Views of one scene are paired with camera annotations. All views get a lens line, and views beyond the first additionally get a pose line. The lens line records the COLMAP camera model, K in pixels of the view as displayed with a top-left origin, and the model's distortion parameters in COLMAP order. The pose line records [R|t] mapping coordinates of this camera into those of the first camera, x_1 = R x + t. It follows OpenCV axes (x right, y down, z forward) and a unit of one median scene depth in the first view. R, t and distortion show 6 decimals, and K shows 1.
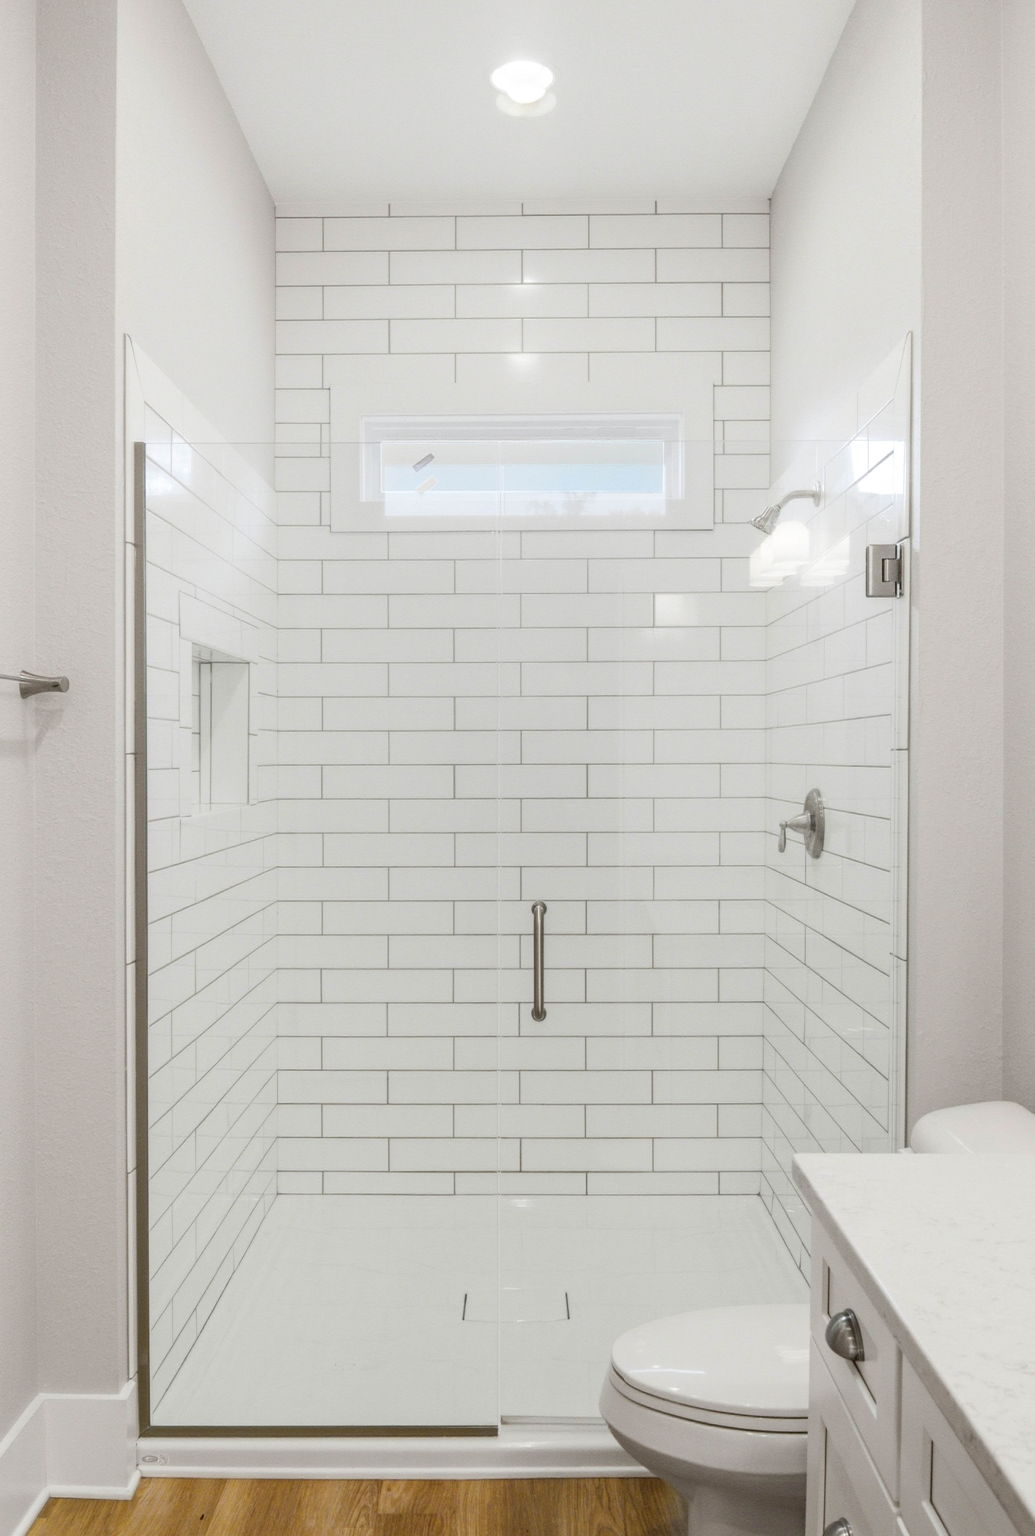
lens RADIAL K [[1326.7, 0, 514.6], [0, 1326.7, 772.4], [0, 0, 1]] dist [-0.025971, -0.021743]
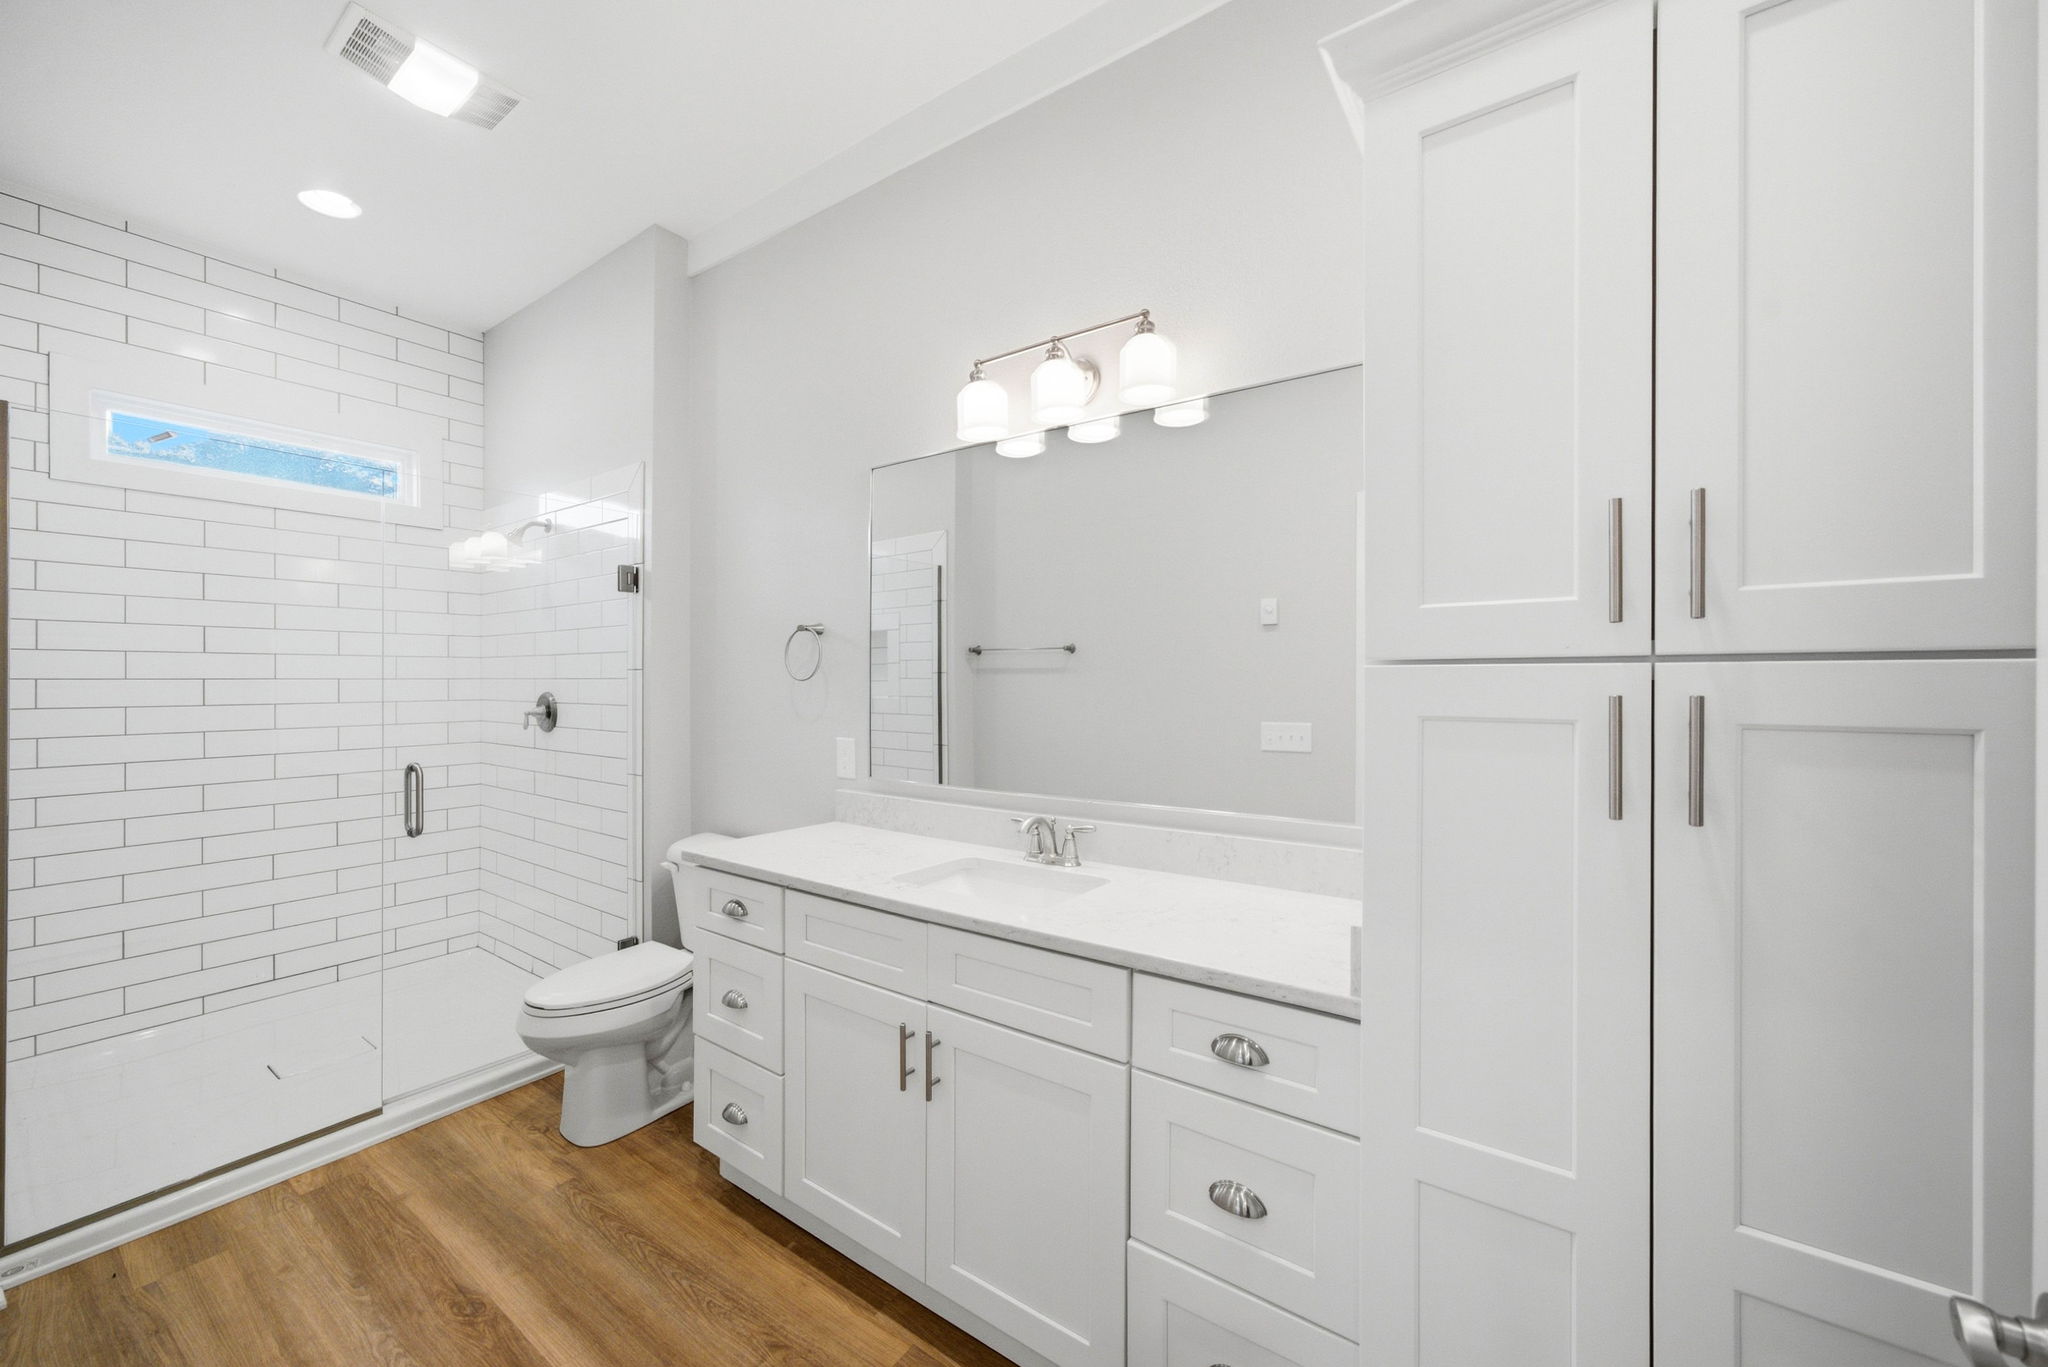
lens RADIAL K [[776.6, 0, 1020.1], [0, 776.6, 683.3], [0, 0, 1]] dist [0.000361, 0.000209]
pose [[0.562816, -0.001971, 0.826580, -0.273663], [0.010538, 0.999933, -0.004791, 0.012004], [-0.826515, 0.011407, 0.562799, -0.103017]]
